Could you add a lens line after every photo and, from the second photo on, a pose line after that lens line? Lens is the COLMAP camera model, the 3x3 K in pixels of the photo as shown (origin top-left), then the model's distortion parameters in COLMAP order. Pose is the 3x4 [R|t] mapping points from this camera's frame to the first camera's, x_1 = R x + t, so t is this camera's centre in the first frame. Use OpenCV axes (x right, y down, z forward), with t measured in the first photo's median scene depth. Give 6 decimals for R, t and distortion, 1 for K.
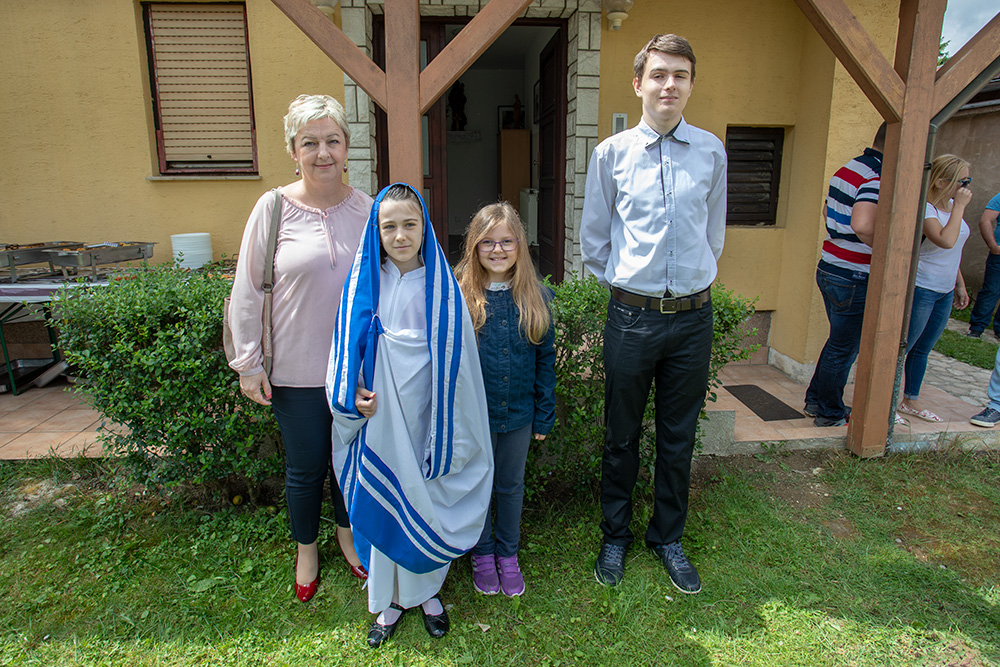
lens RADIAL K [[571.6, 0, 507.6], [0, 571.6, 297.7], [0, 0, 1]] dist [-0.053333, 0.015534]
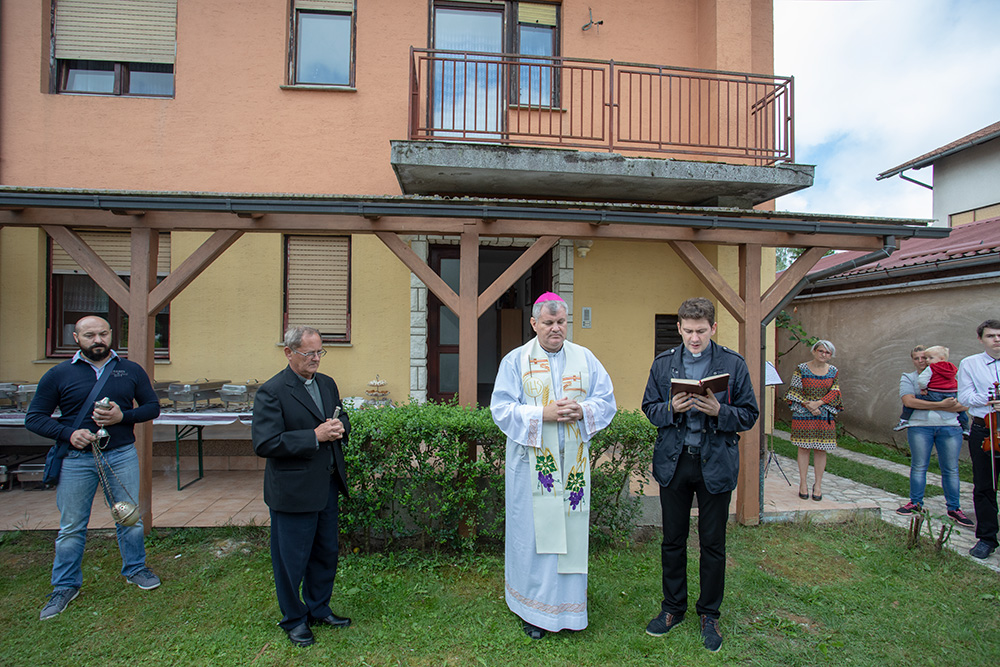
lens RADIAL K [[506.6, 0, 502.2], [0, 506.6, 333.4], [0, 0, 1]] dist [-0.043203, 0.016667]
pose [[0.999359, 0.010459, 0.034227, -0.083348], [-0.003353, 0.979497, -0.201430, 0.029012], [-0.035632, 0.201186, 0.978905, -0.356382]]
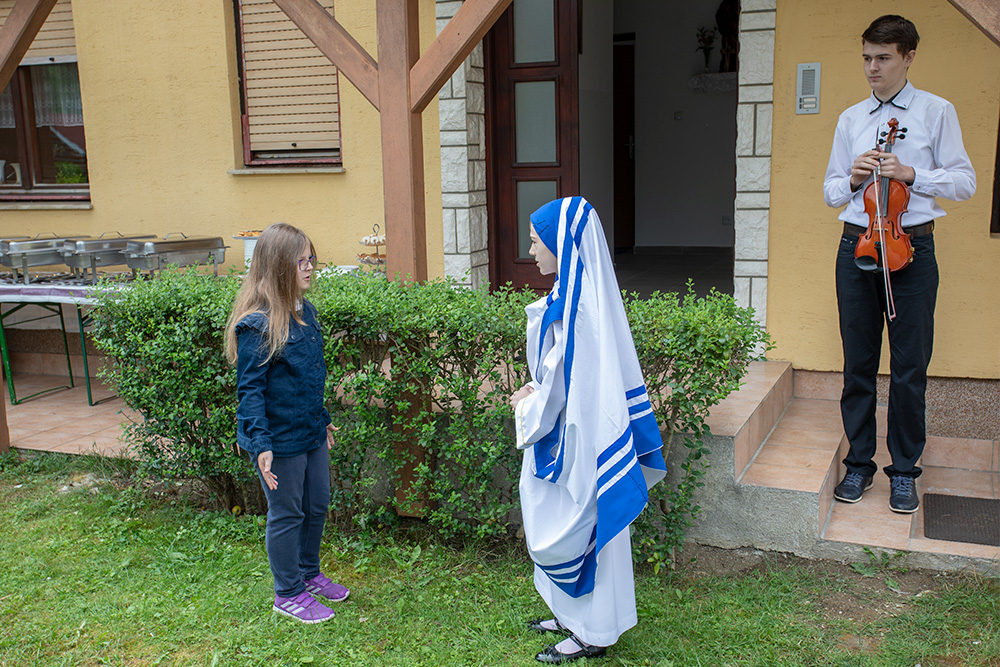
lens RADIAL K [[1137.6, 0, 434.0], [0, 1137.6, 361.0], [0, 0, 1]] dist [0.021828, 0.000000]
pose [[0.873077, 0.063885, -0.483380, 0.502673], [-0.068291, 0.997629, 0.008502, 0.040800], [0.482777, 0.025588, 0.875370, -0.378753]]
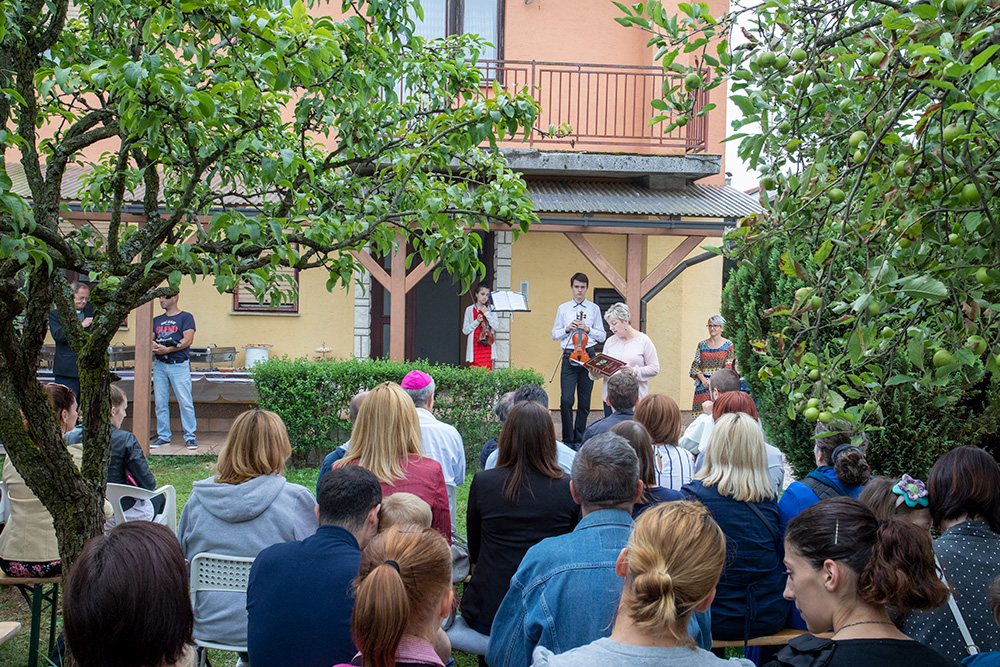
lens RADIAL K [[998.9, 0, 504.0], [0, 998.9, 338.0], [0, 0, 1]] dist [0.045677, 0.000000]
pose [[0.999736, 0.021938, -0.006793, 0.171020], [-0.022754, 0.986273, -0.163548, 0.314860], [0.003111, 0.163660, 0.986512, -1.852585]]
